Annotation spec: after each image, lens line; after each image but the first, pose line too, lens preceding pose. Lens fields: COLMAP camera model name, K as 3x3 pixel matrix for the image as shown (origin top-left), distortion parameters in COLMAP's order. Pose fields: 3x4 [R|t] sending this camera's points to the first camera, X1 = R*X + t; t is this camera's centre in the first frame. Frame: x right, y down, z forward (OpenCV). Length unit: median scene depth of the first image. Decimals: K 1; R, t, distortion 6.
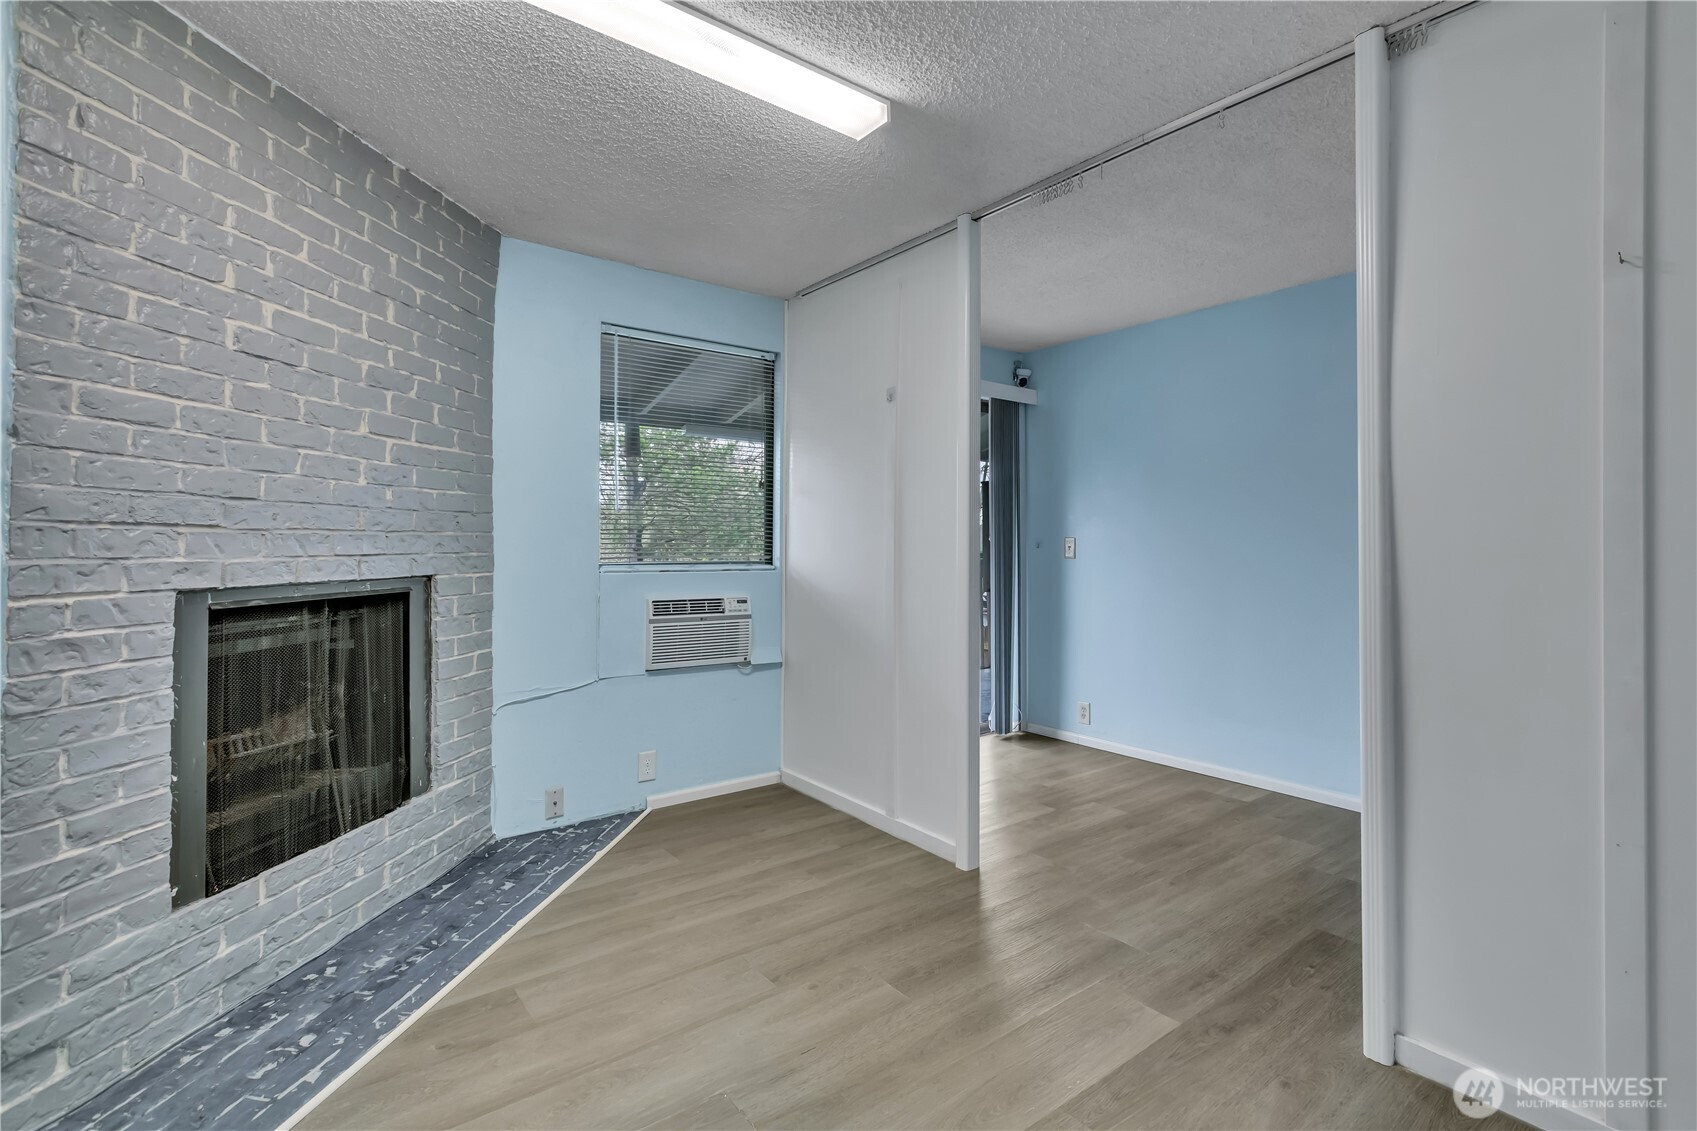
lens RADIAL K [[789.2, 0, 854.4], [0, 789.2, 536.4], [0, 0, 1]] dist [0.019313, -0.007399]
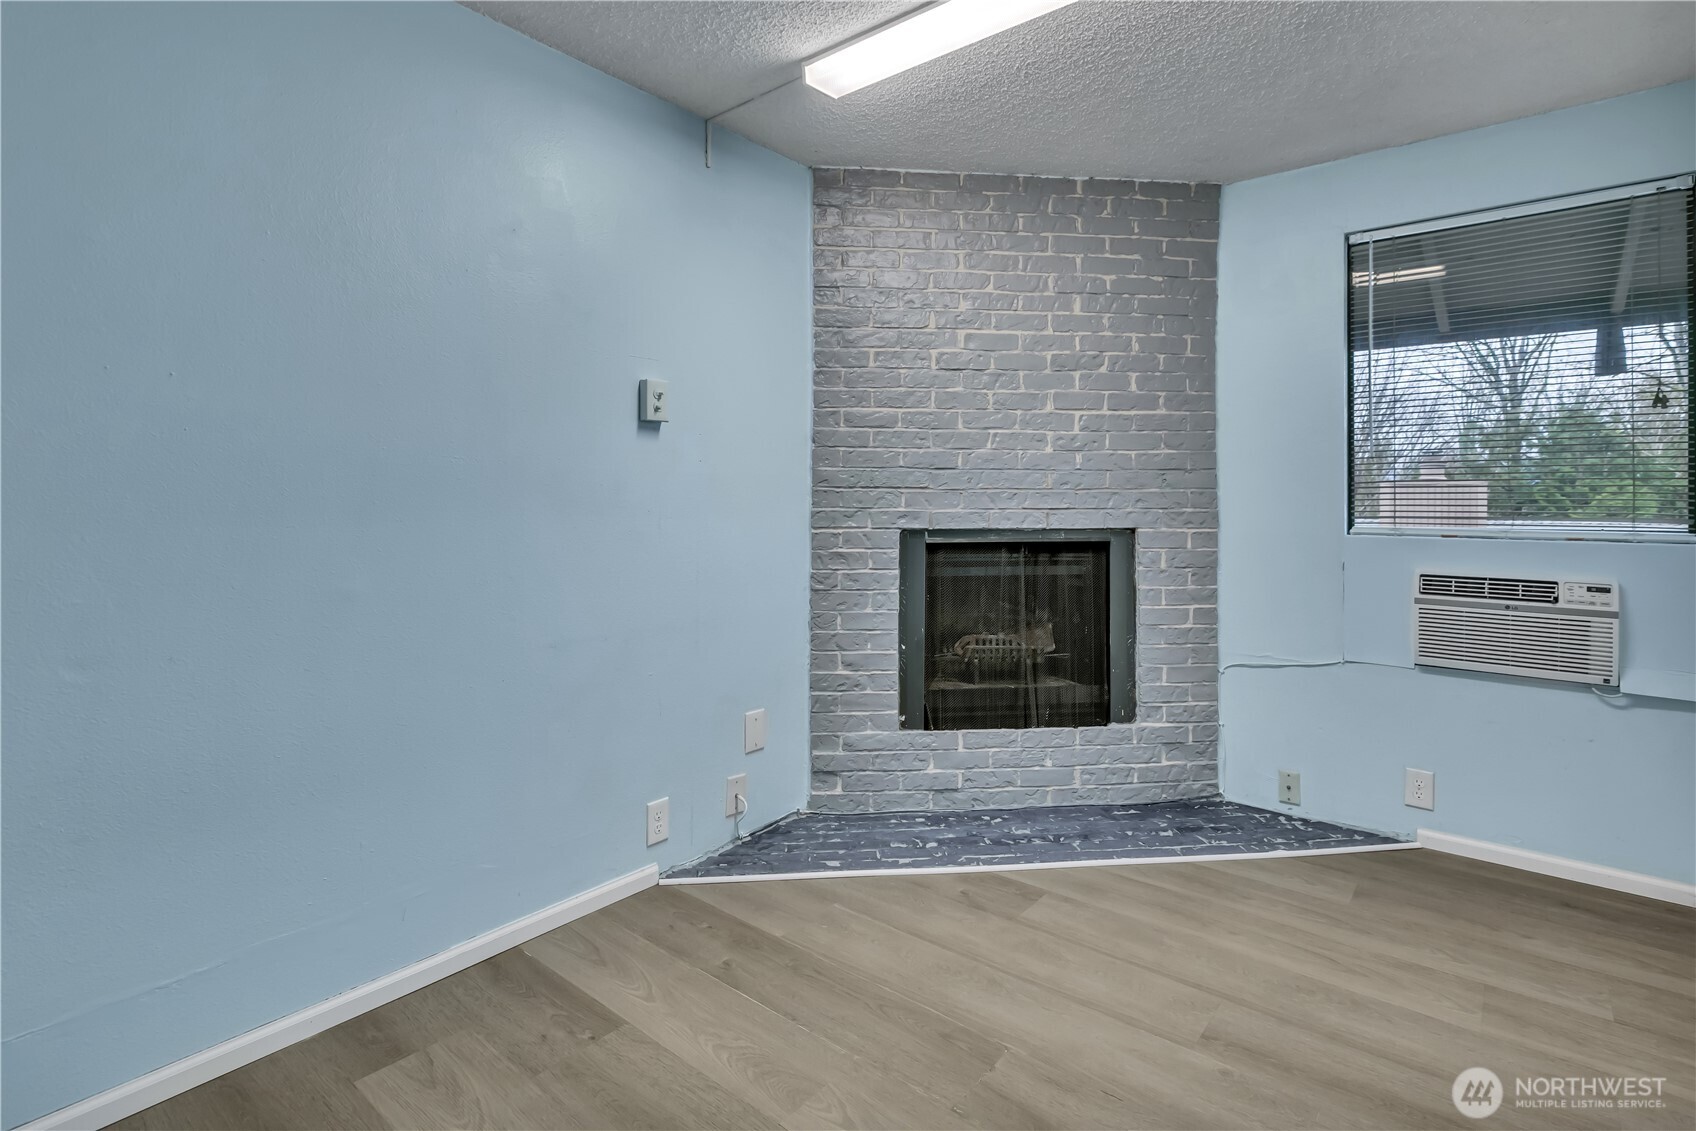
lens RADIAL K [[816.7, 0, 854.4], [0, 816.7, 501.1], [0, 0, 1]] dist [0.000398, 0.000501]
pose [[0.233062, -0.004576, -0.972451, 0.549957], [0.008387, 0.999961, -0.002696, 0.012400], [0.972426, -0.007527, 0.233091, 0.407244]]
